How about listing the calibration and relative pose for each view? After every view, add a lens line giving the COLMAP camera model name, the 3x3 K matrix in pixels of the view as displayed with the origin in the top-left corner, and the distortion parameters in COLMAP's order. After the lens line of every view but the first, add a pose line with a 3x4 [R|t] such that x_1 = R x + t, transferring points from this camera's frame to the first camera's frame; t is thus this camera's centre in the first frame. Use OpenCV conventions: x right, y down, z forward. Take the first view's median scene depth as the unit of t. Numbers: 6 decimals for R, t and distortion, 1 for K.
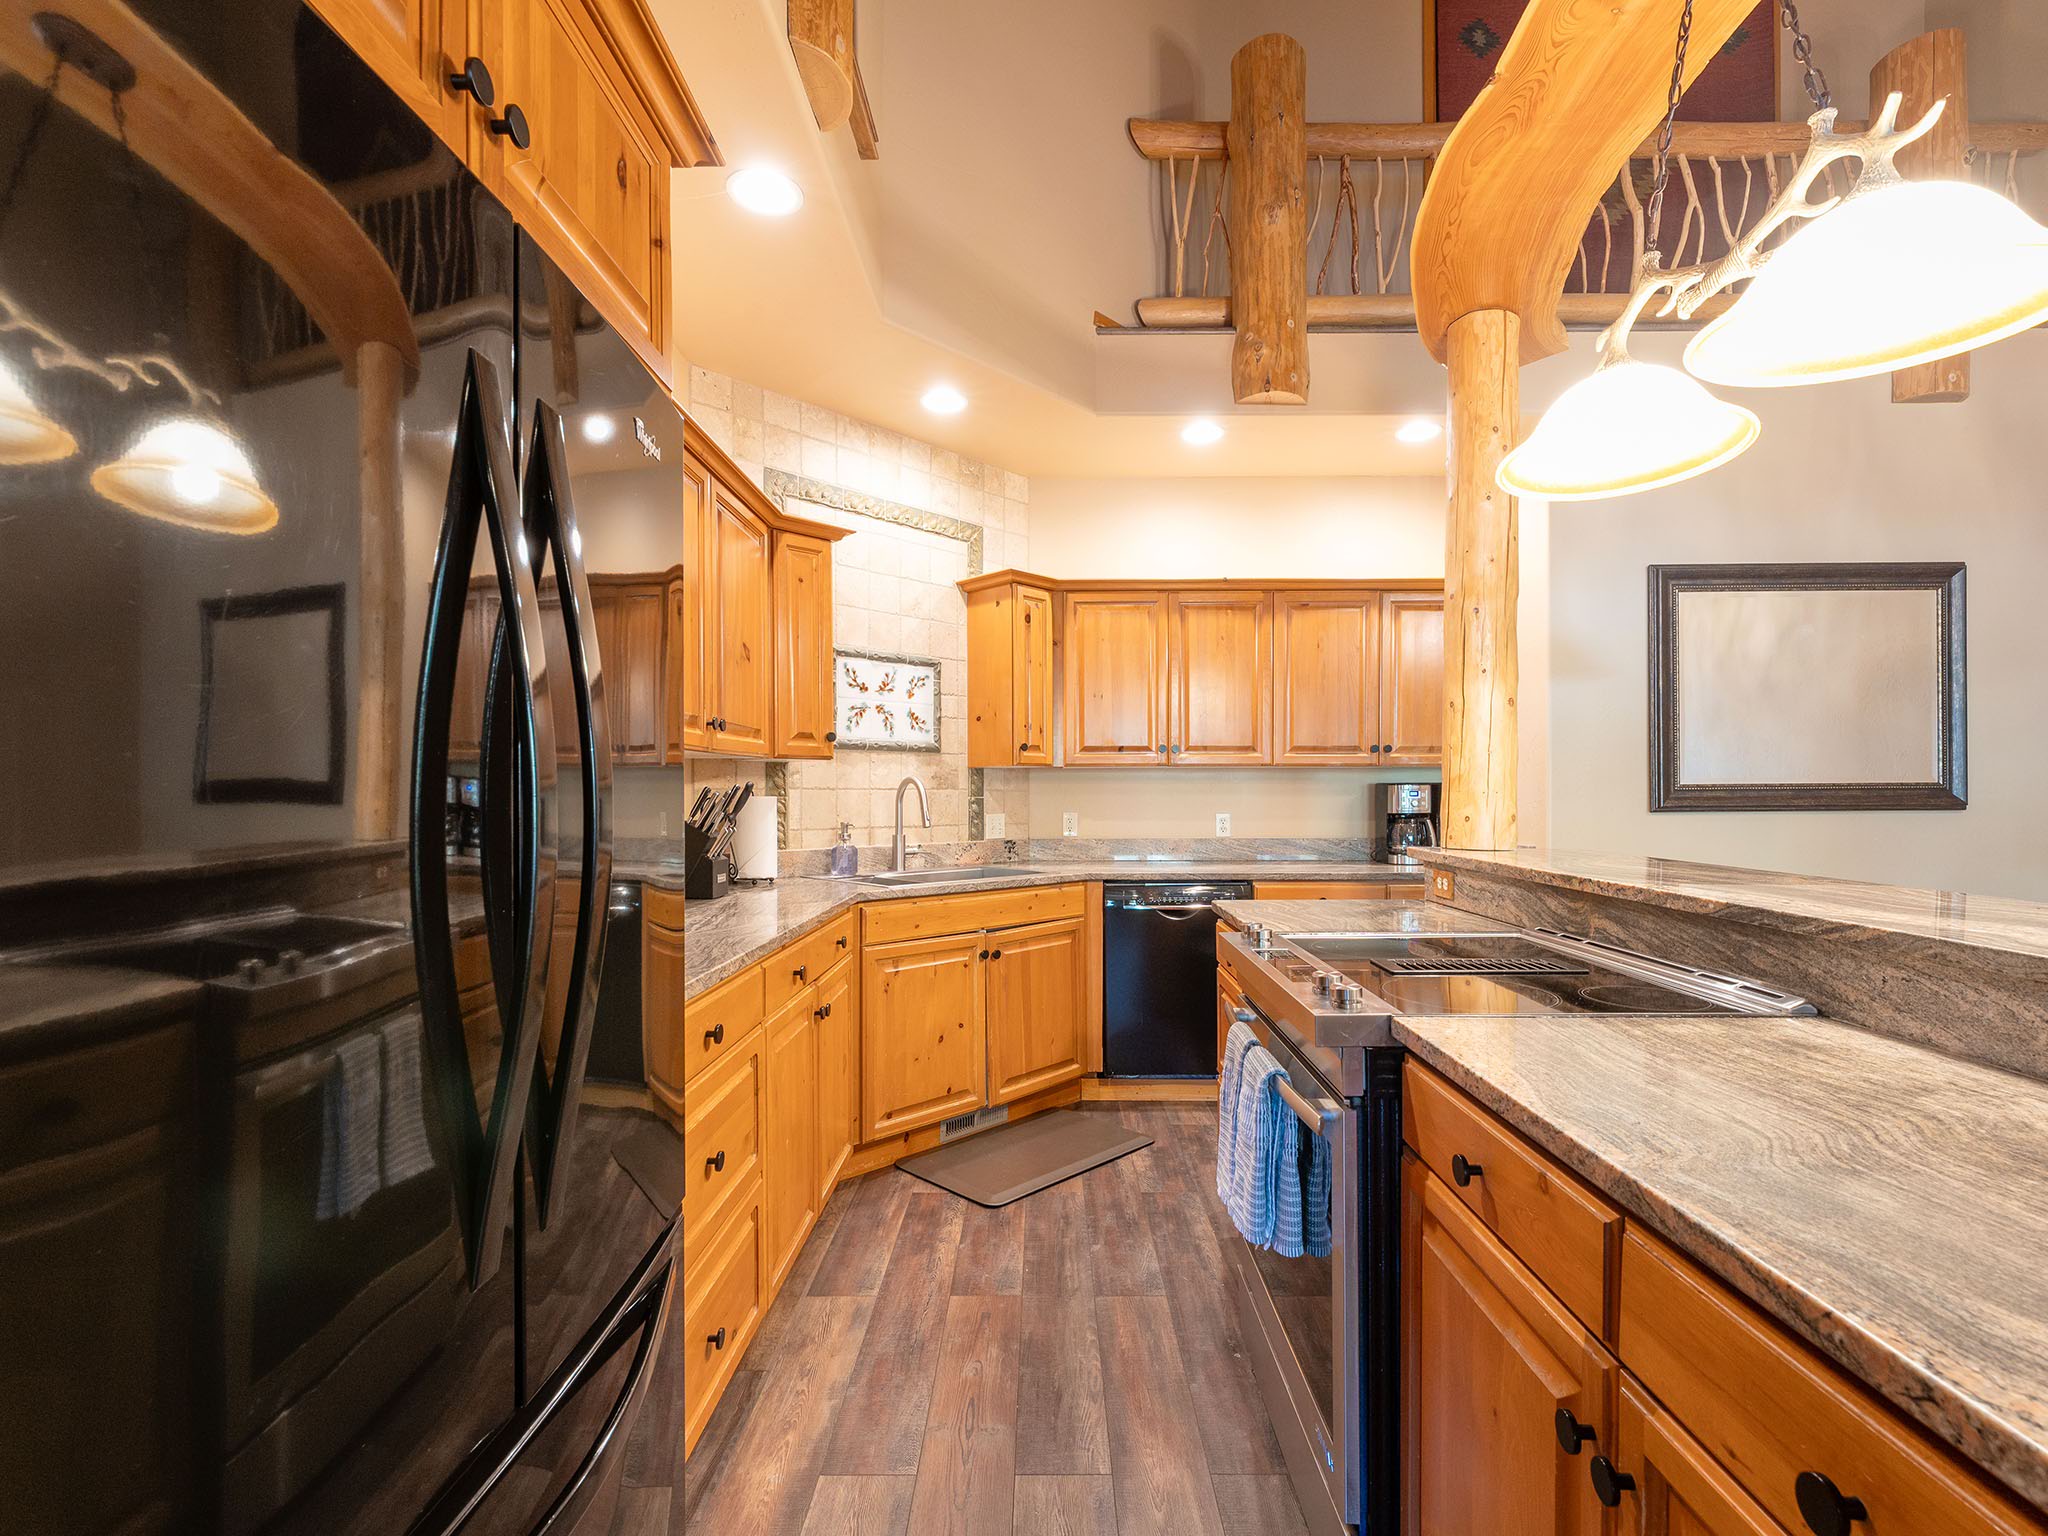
lens RADIAL K [[938.8, 0, 1027.1], [0, 938.8, 797.4], [0, 0, 1]] dist [-0.001425, -0.000767]
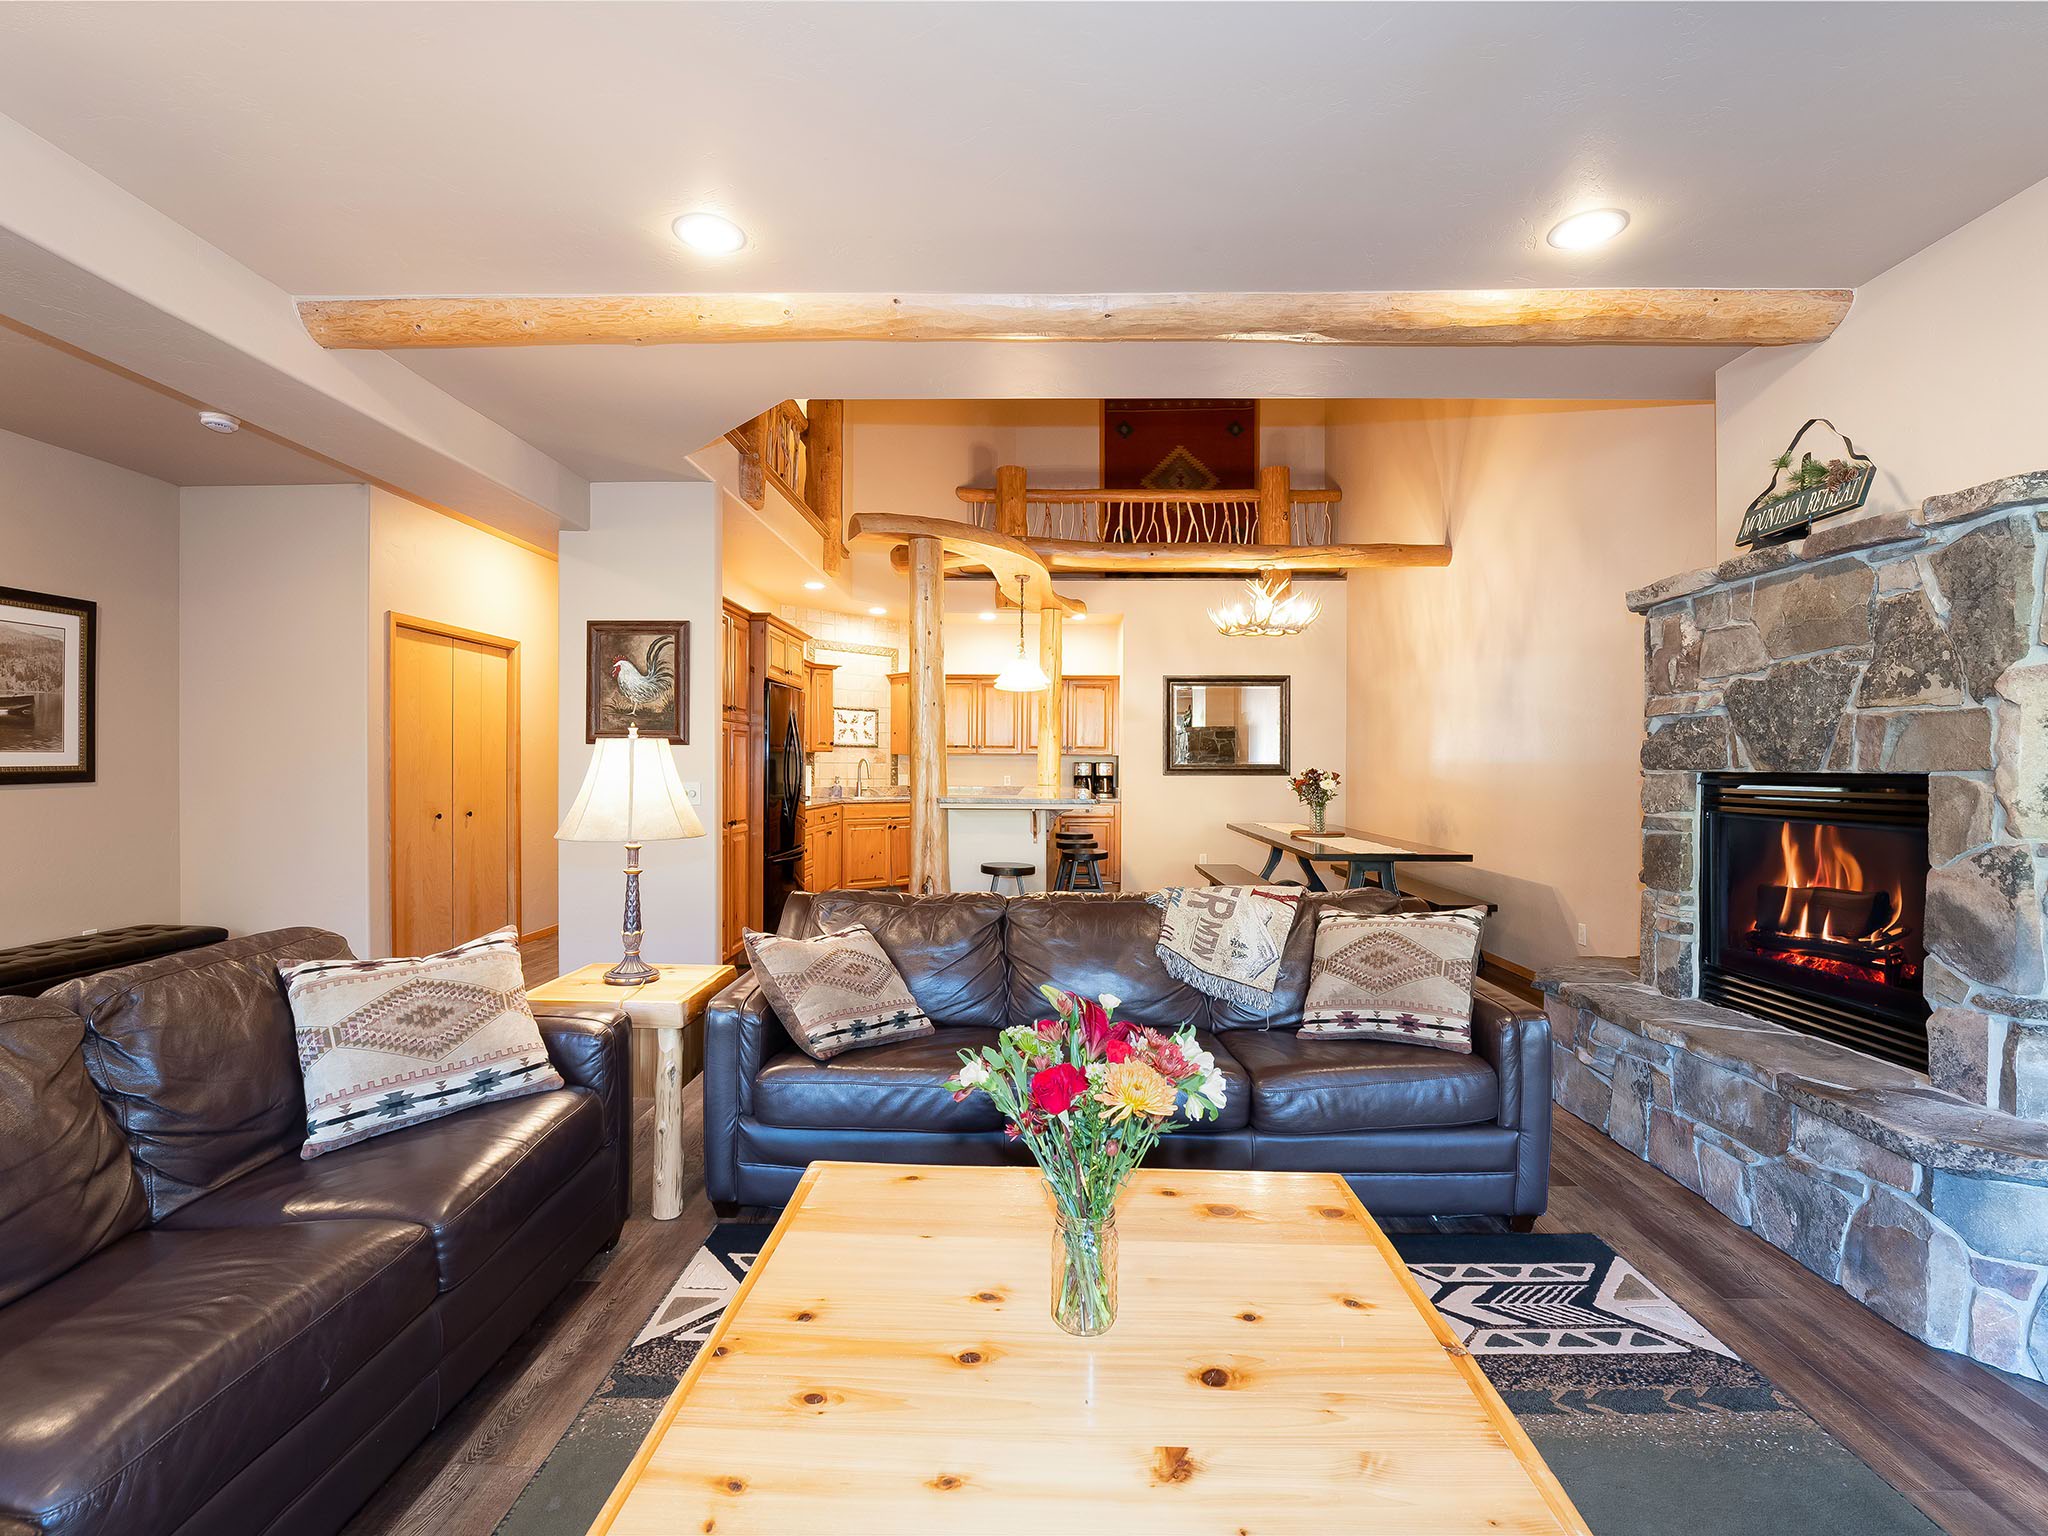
lens RADIAL K [[1056.1, 0, 1017.0], [0, 1056.1, 771.9], [0, 0, 1]] dist [-0.035774, 0.000052]
pose [[0.999616, 0.008188, -0.026485, 0.331857], [-0.008166, 0.999966, 0.000932, 0.007440], [0.026492, -0.000716, 0.999649, -1.661093]]
